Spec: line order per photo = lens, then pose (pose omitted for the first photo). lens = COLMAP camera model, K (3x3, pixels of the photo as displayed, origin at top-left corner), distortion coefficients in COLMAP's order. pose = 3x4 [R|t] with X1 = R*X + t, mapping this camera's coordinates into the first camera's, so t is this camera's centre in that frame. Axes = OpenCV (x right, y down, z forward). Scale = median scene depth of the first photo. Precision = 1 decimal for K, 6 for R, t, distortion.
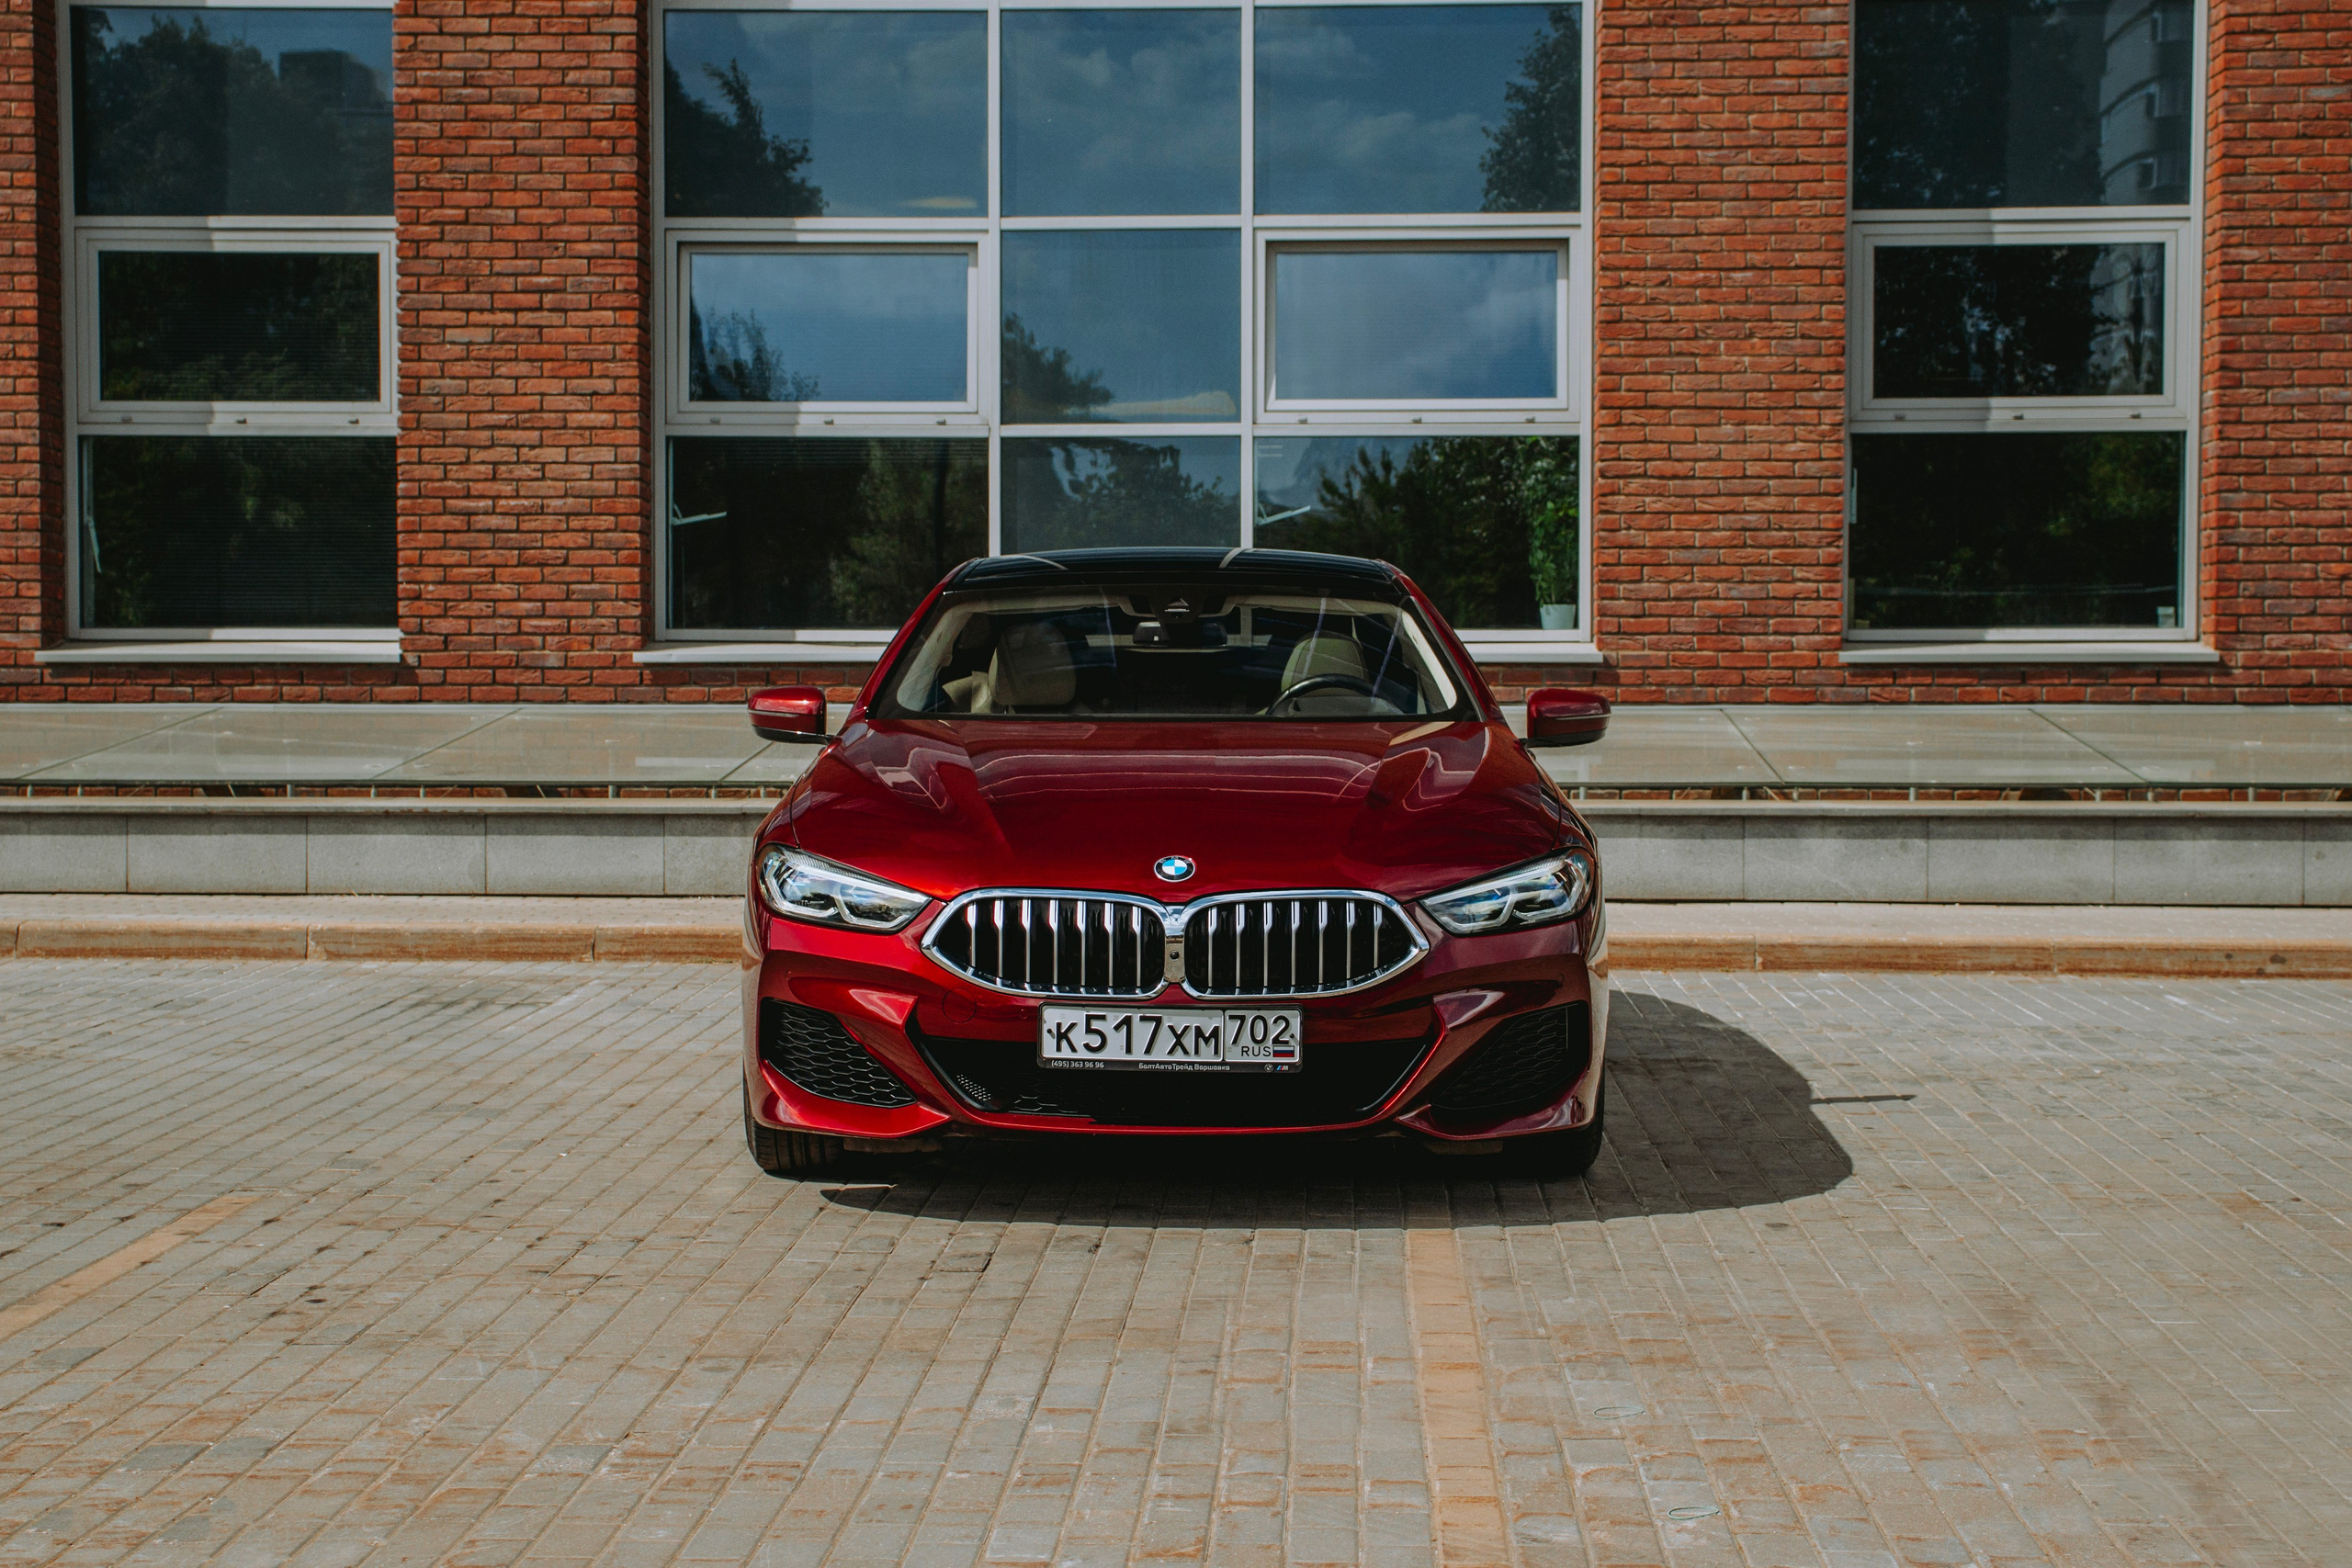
lens RADIAL K [[3825.0, 0, 1202.3], [0, 3825.0, 807.2], [0, 0, 1]] dist [0.152771, 0.000000]
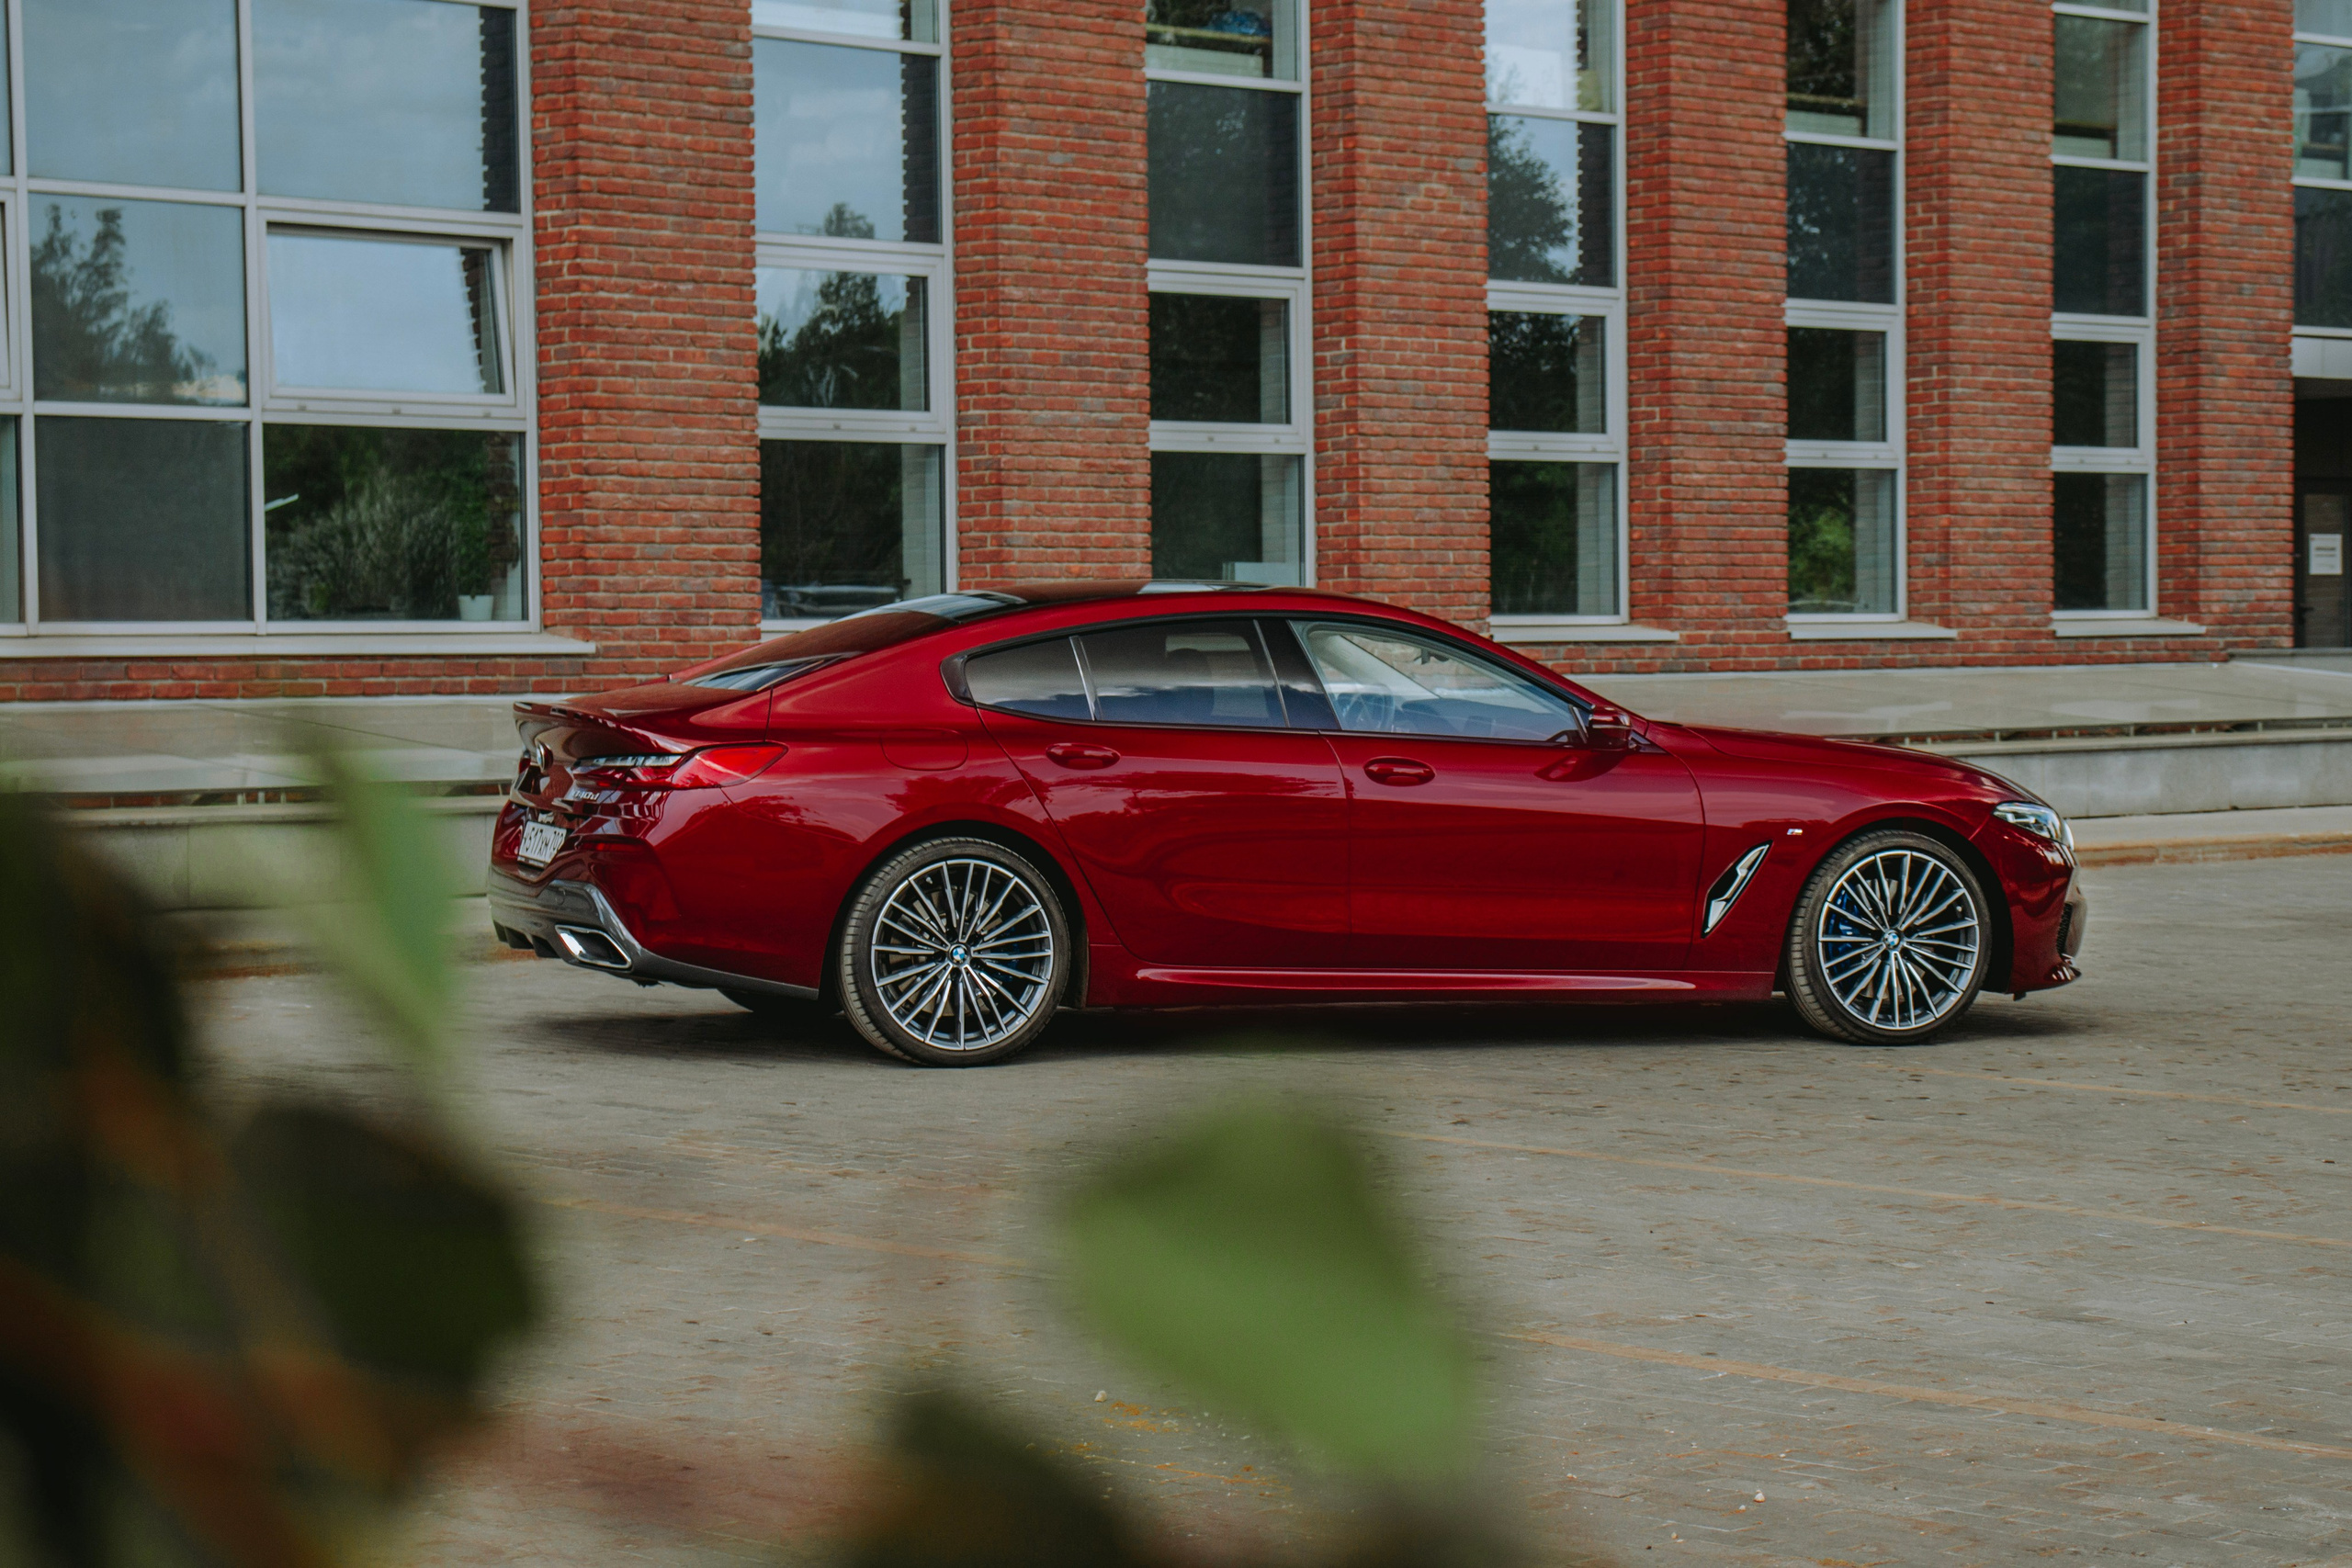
lens RADIAL K [[4947.7, 0, 1111.0], [0, 4947.7, 721.7], [0, 0, 1]] dist [0.281706, 0.000000]
pose [[0.673491, -0.019121, 0.738948, -0.792503], [0.030413, 0.999536, -0.001854, -0.012221], [-0.738569, 0.023722, 0.673760, -0.005527]]
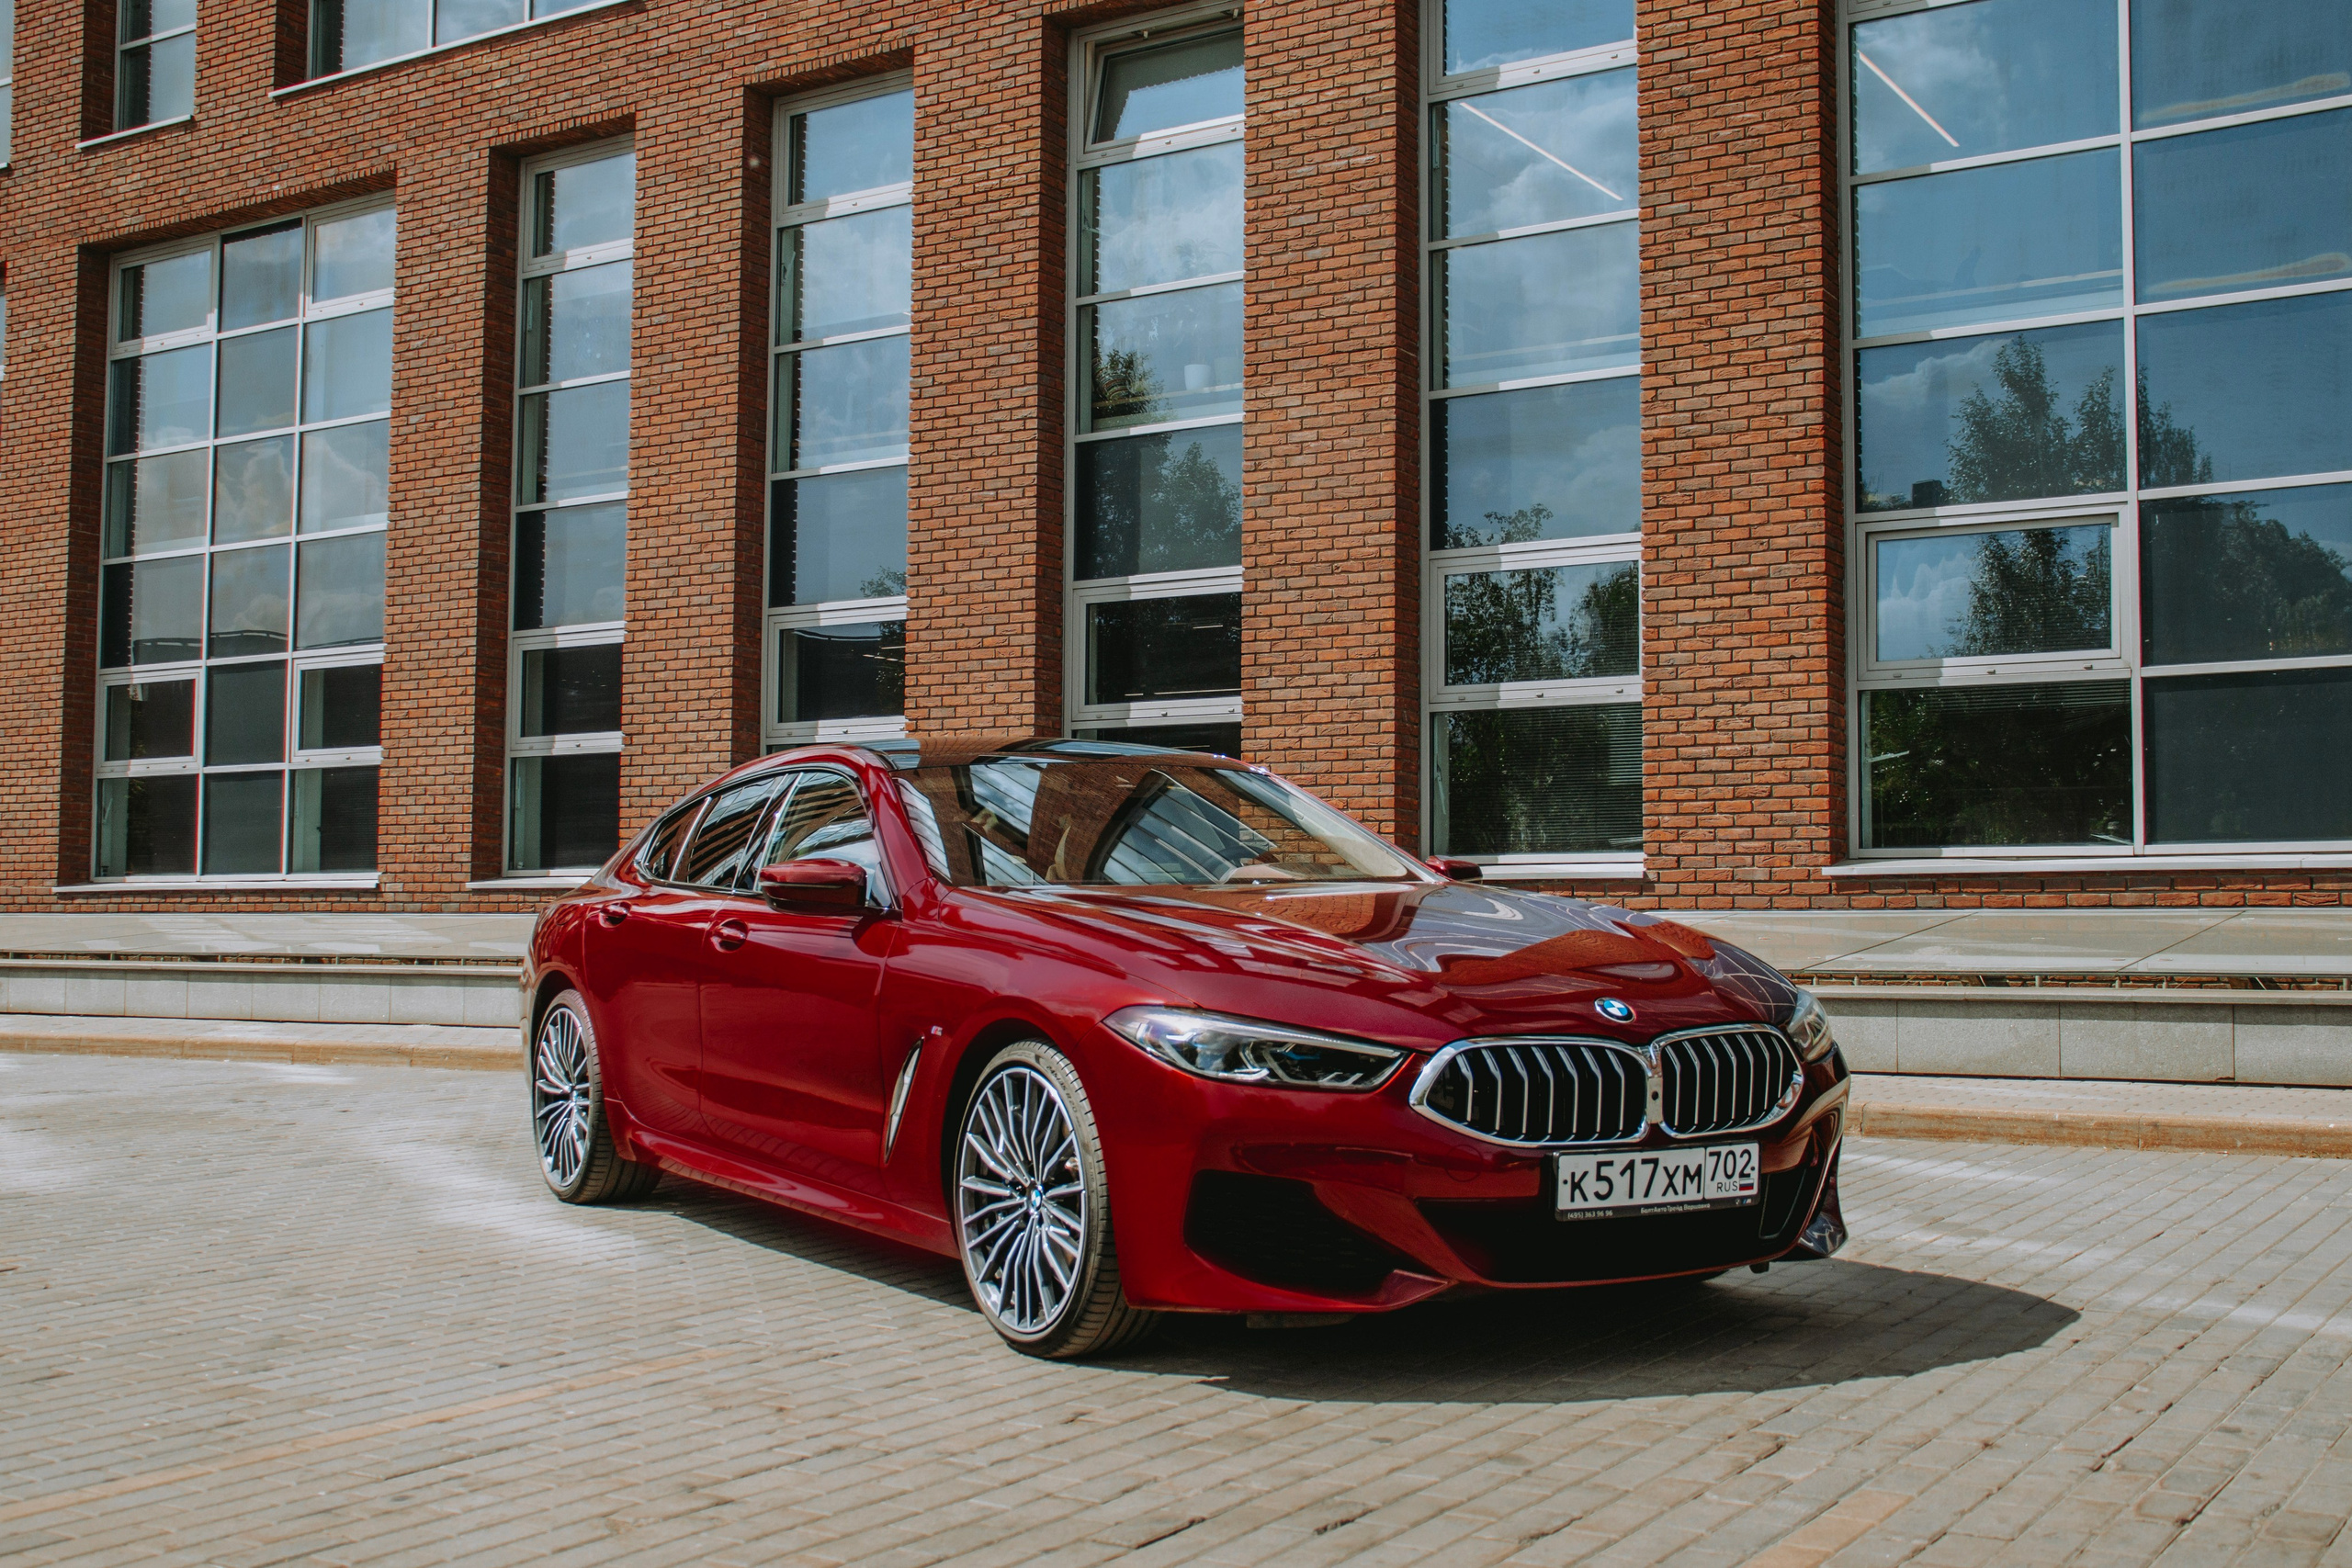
lens RADIAL K [[2580.9, 0, 1208.2], [0, 2580.9, 773.2], [0, 0, 1]] dist [-0.044065, 0.000000]
pose [[0.866474, -0.029560, -0.498346, 0.089778], [-0.014562, 0.996324, -0.084417, 0.001216], [0.499009, 0.080403, 0.862859, 0.203239]]
